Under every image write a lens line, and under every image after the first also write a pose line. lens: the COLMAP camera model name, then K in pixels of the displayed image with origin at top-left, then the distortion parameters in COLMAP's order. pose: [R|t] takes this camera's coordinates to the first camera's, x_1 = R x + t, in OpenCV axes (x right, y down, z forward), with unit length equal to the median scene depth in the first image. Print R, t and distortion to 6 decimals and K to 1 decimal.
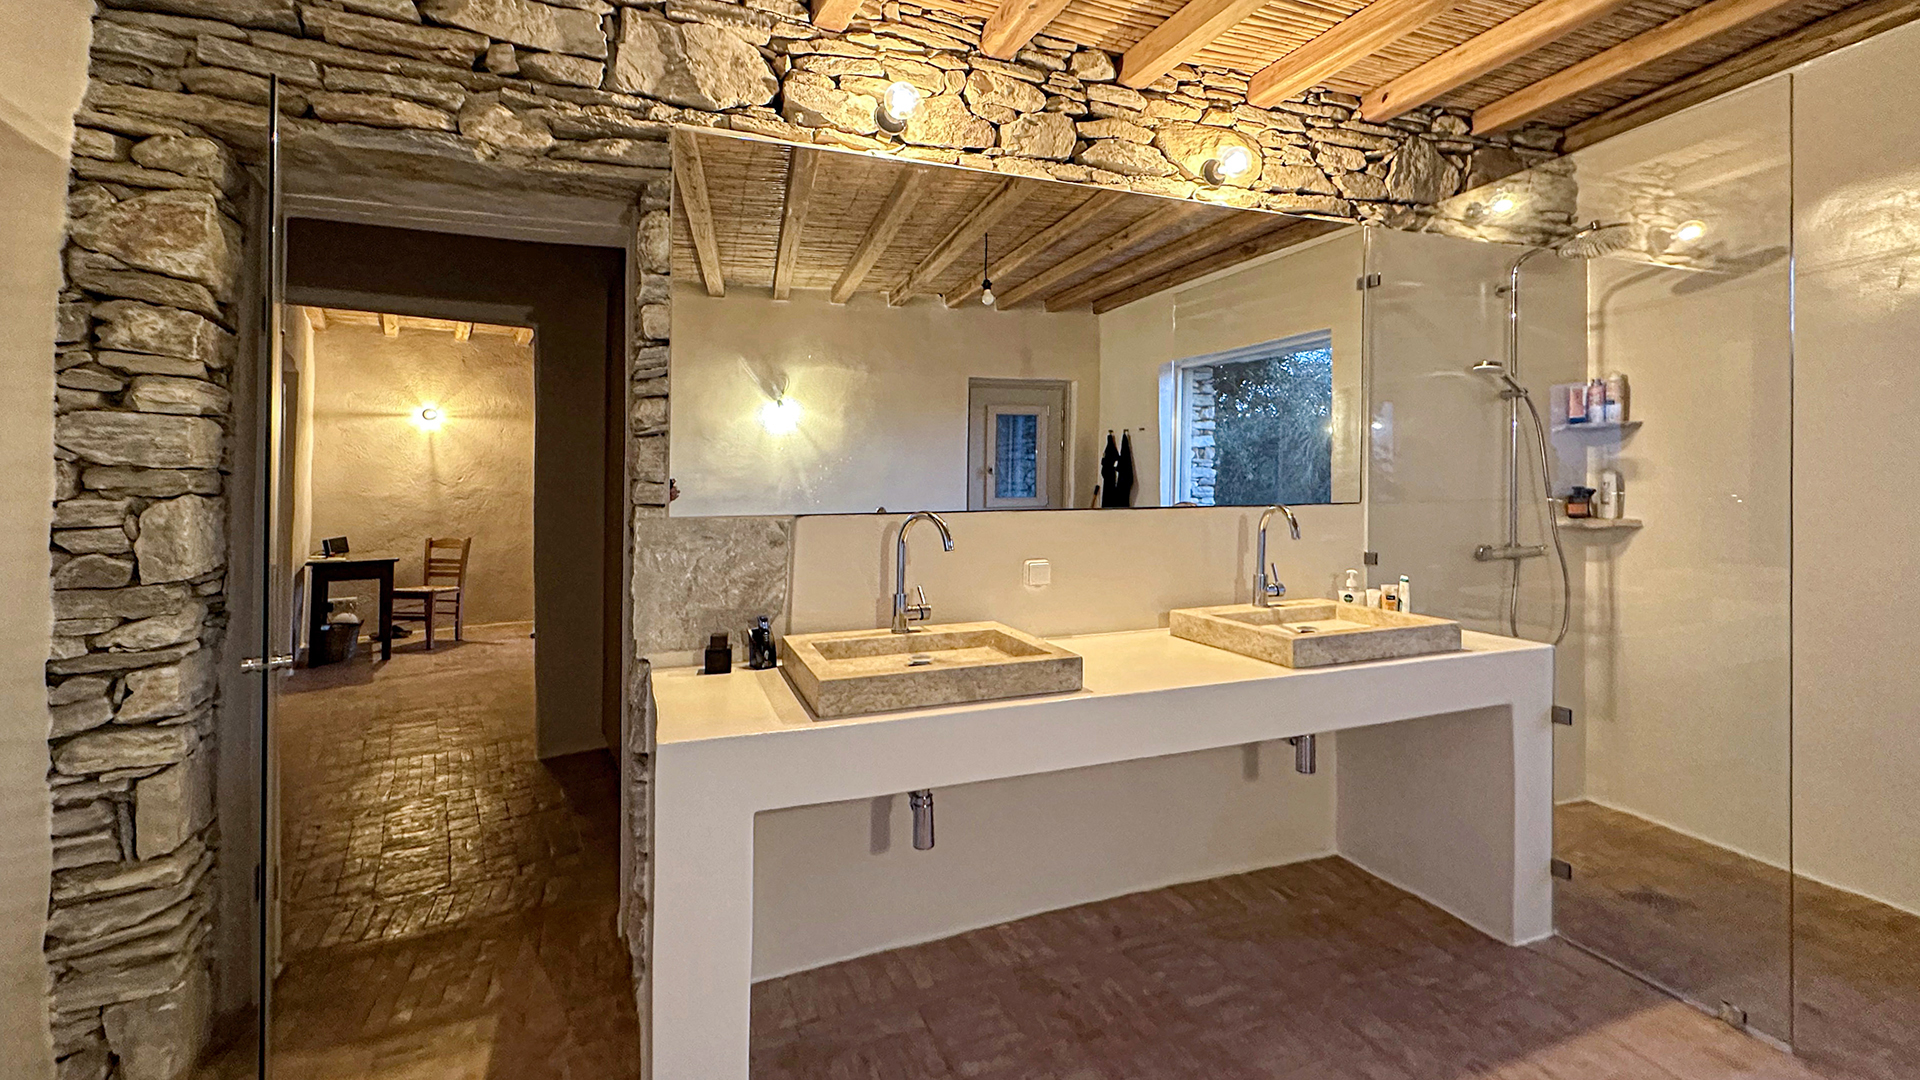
lens RADIAL K [[768.0, 0, 916.2], [0, 768.0, 494.2], [0, 0, 1]] dist [-0.005415, 0.001255]
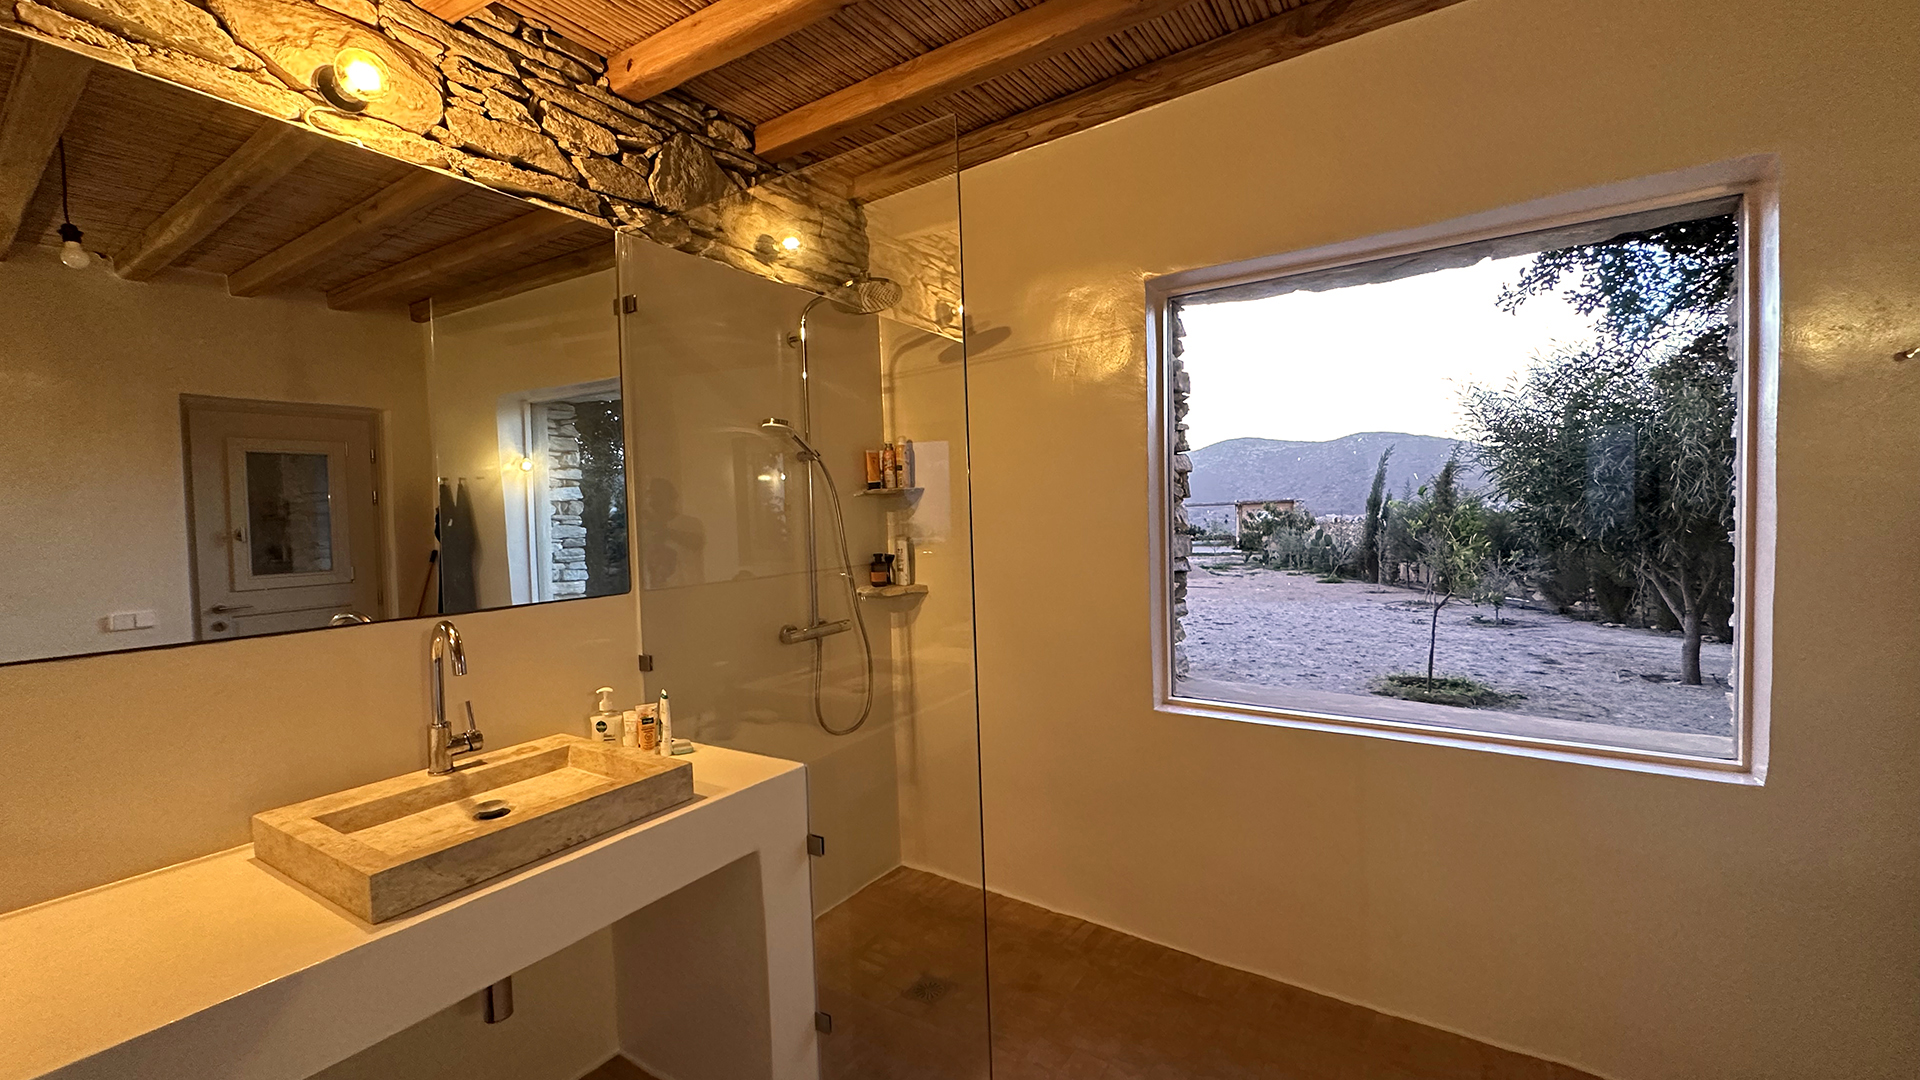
lens RADIAL K [[768.0, 0, 958.1], [0, 768.0, 540.4], [0, 0, 1]] dist [-0.005415, 0.001255]
pose [[0.777214, -0.038820, 0.628037, 0.351883], [0.031391, 0.999244, 0.022918, -0.048308], [-0.628452, 0.001902, 0.777846, 0.190724]]
